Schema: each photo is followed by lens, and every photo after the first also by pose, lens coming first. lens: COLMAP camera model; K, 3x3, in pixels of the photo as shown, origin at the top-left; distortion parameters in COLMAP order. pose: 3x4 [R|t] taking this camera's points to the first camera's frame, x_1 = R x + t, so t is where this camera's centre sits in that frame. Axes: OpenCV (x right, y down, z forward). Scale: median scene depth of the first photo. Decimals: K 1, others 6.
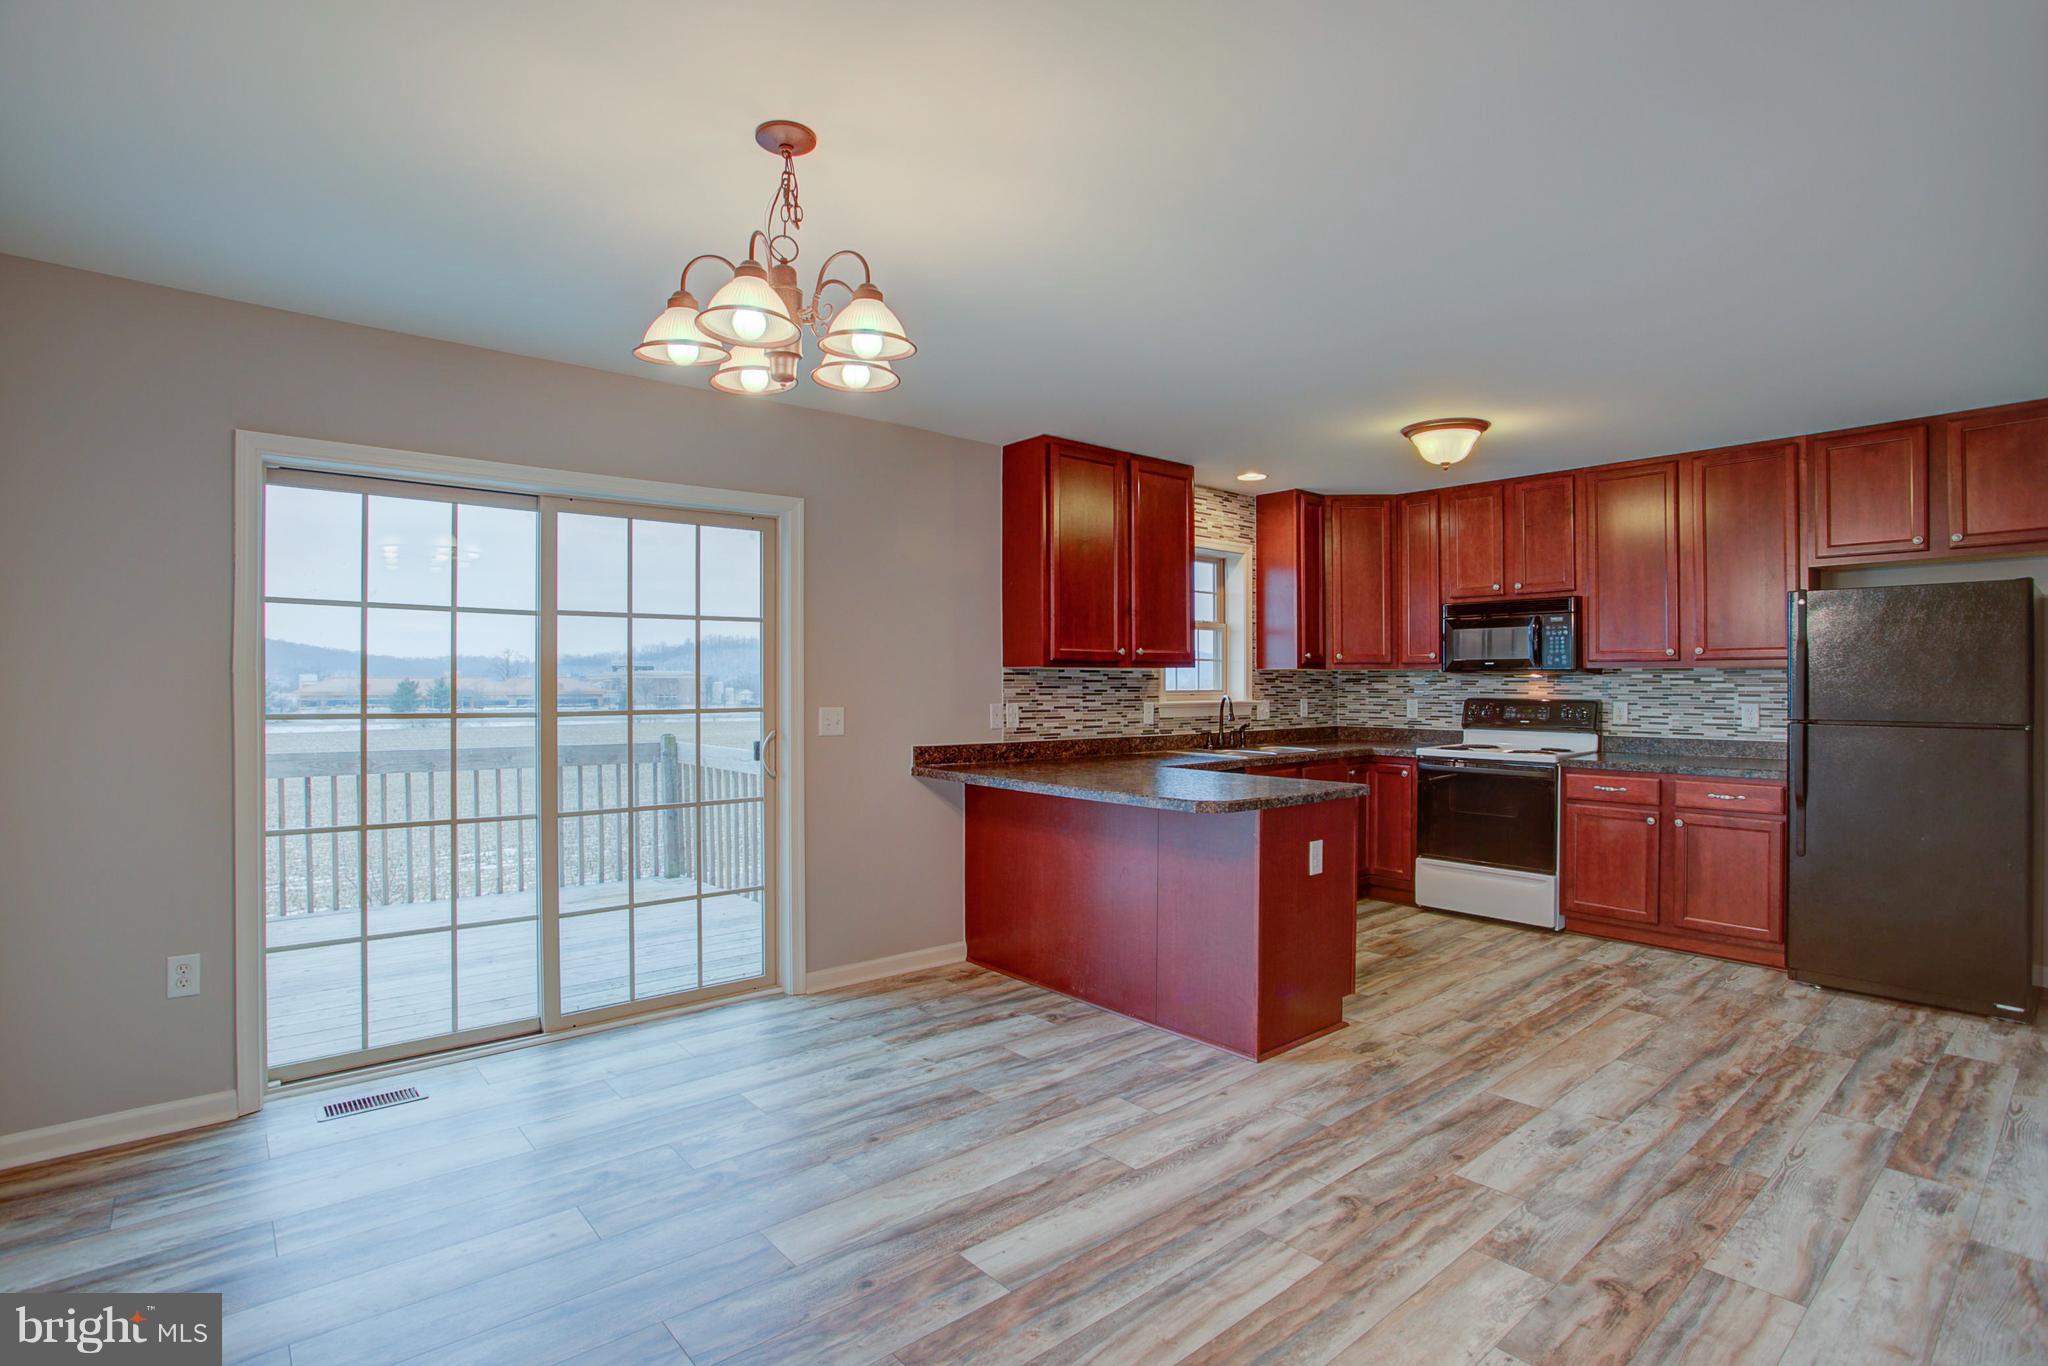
lens RADIAL K [[993.0, 0, 1010.6], [0, 993.0, 681.6], [0, 0, 1]] dist [-0.067420, 0.027992]
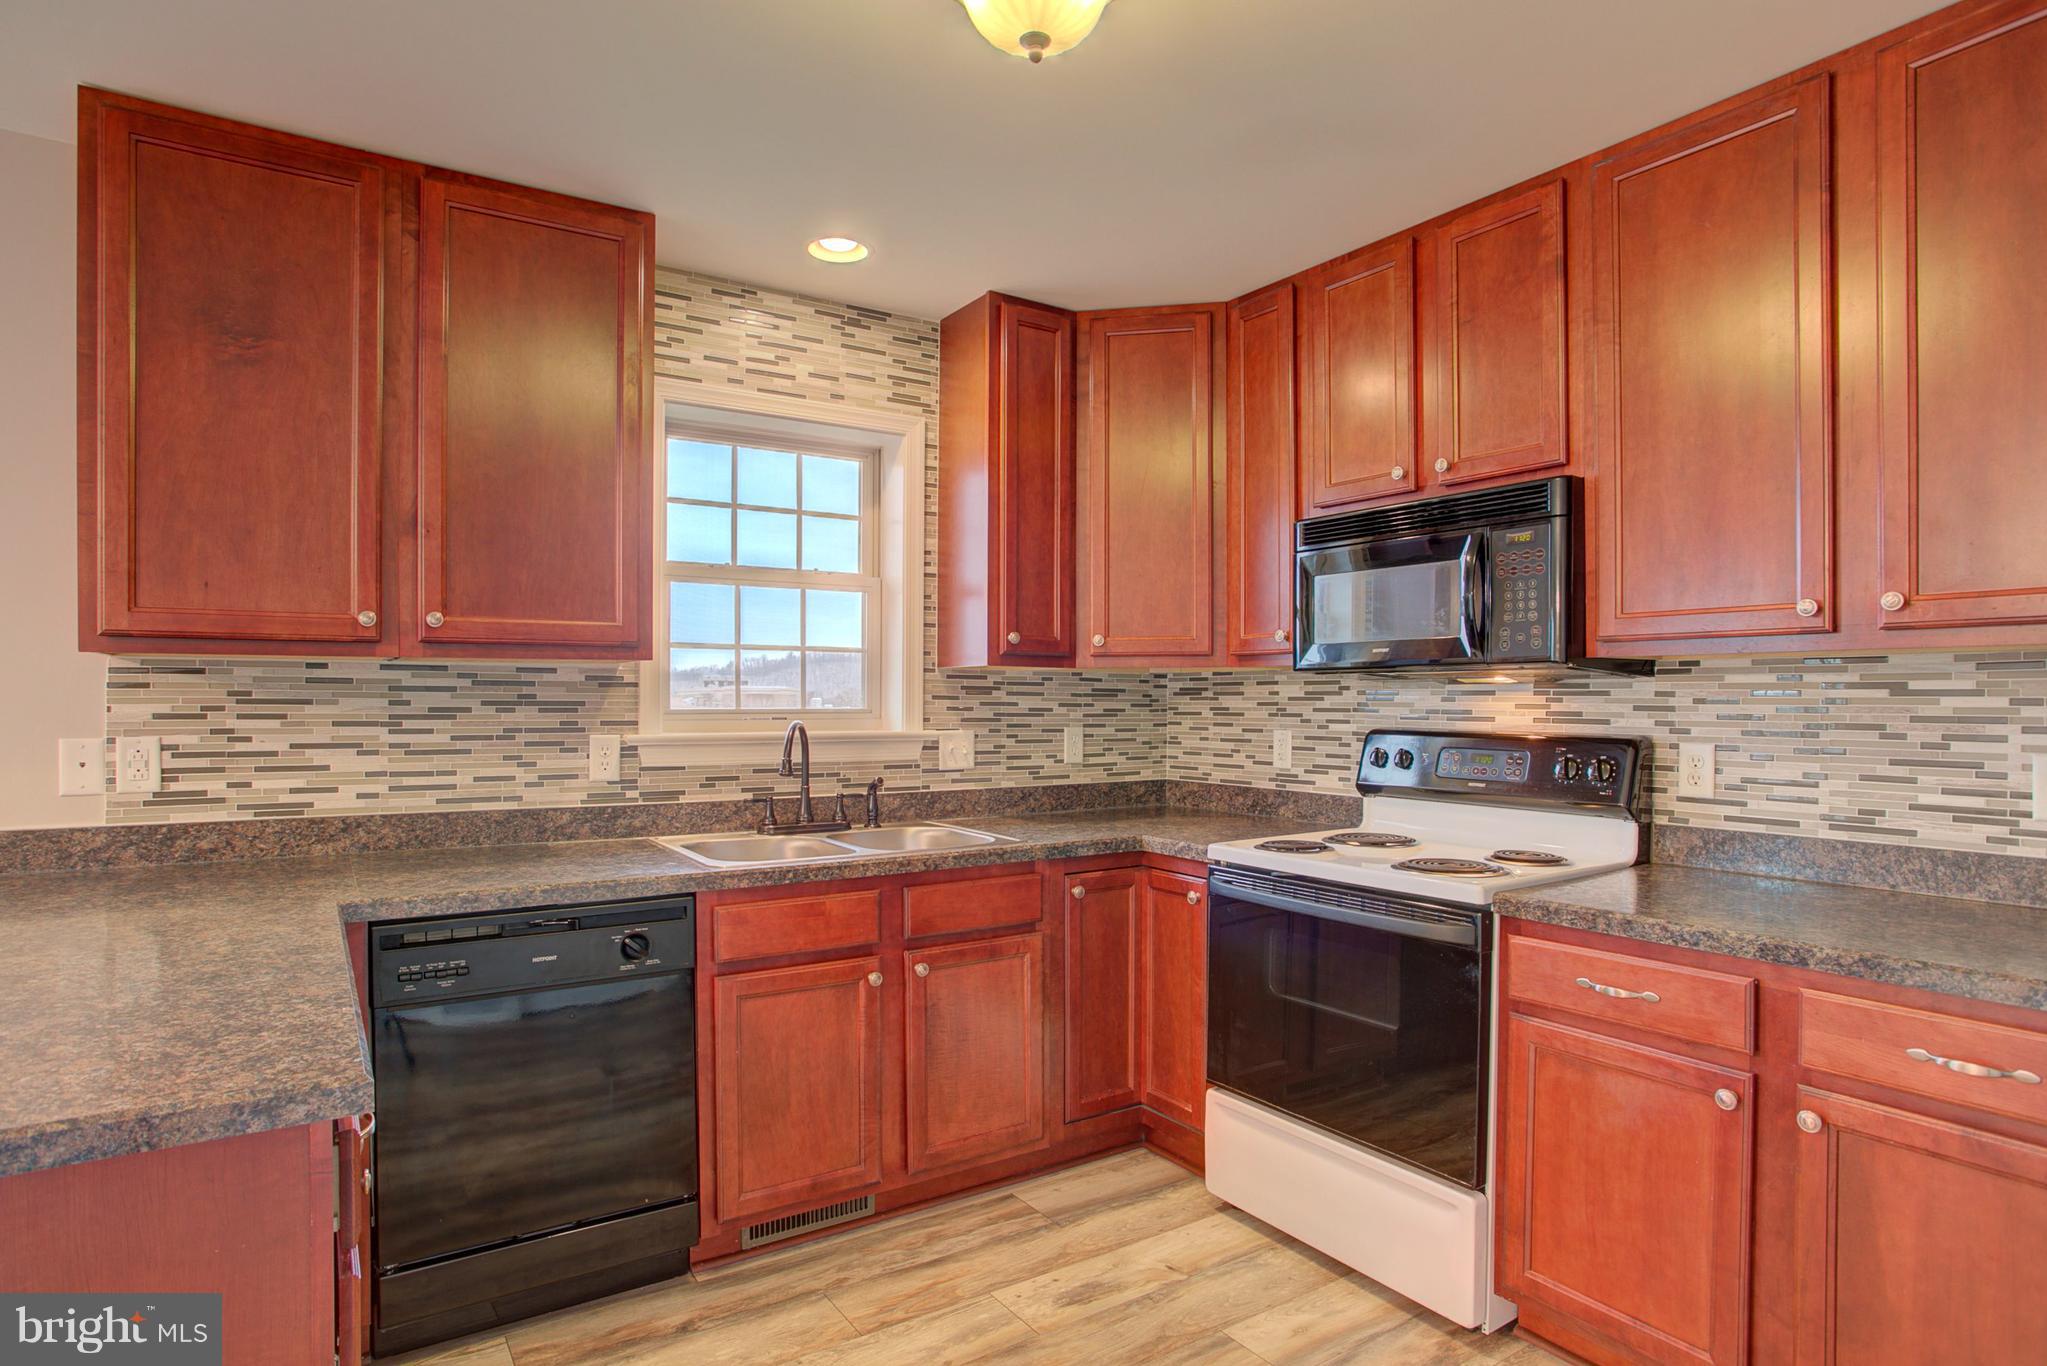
lens RADIAL K [[1097.3, 0, 998.3], [0, 1097.3, 704.6], [0, 0, 1]] dist [-0.068124, 0.032361]
pose [[0.991603, 0.003178, -0.129278, 0.528238], [-0.002476, 0.999981, 0.005591, 0.004396], [0.129293, -0.005224, 0.991593, 0.691262]]
